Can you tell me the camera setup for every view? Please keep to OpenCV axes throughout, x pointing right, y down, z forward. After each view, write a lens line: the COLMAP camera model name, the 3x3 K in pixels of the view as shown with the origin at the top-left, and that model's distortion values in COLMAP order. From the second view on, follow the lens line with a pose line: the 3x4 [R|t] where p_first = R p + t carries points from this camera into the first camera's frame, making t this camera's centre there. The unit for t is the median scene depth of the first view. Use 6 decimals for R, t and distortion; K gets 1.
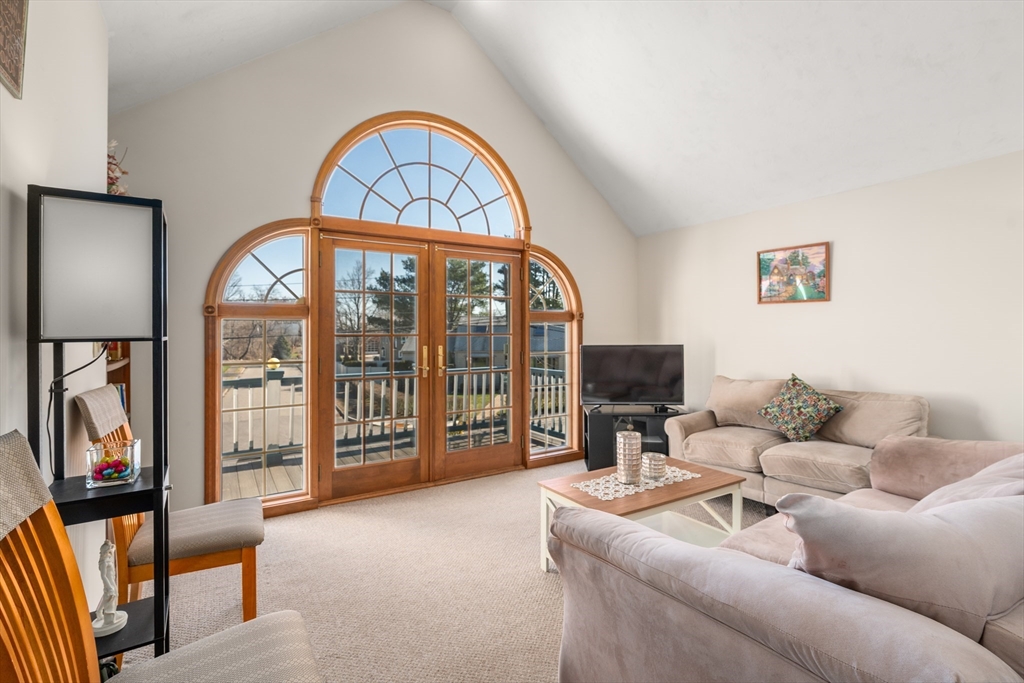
lens RADIAL K [[468.8, 0, 511.2], [0, 468.8, 337.9], [0, 0, 1]] dist [0.001485, -0.000514]
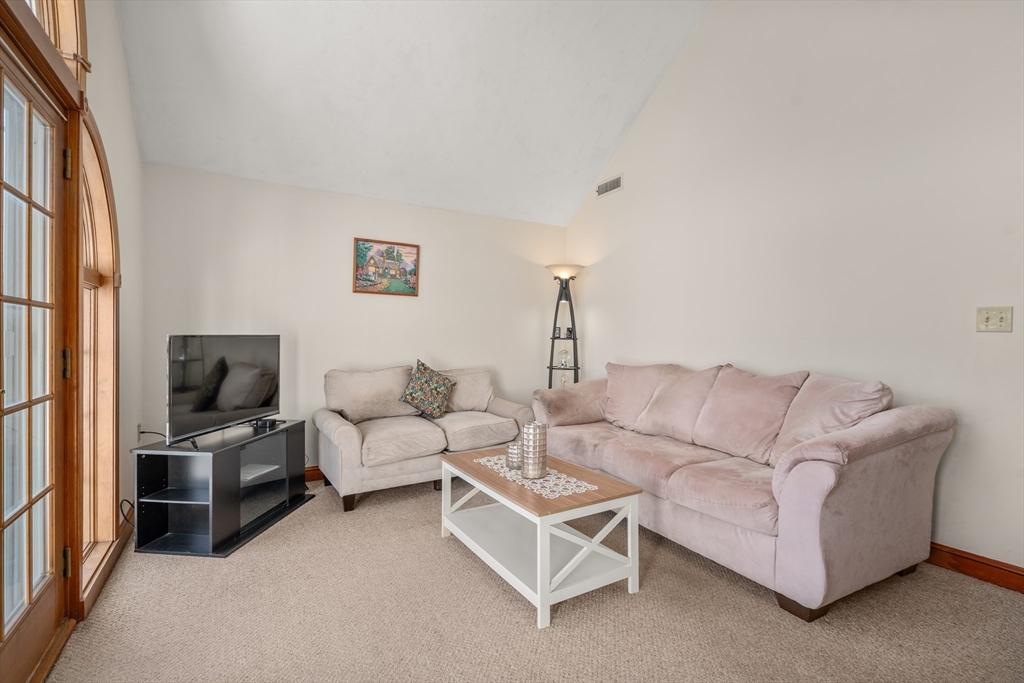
lens RADIAL K [[468.8, 0, 512.0], [0, 468.8, 340.4], [0, 0, 1]] dist [0.001485, -0.000514]
pose [[0.039886, -0.005649, 0.999188, -0.463286], [0.003696, 0.999978, 0.005505, 0.024689], [-0.999197, 0.003474, 0.039906, 0.696221]]
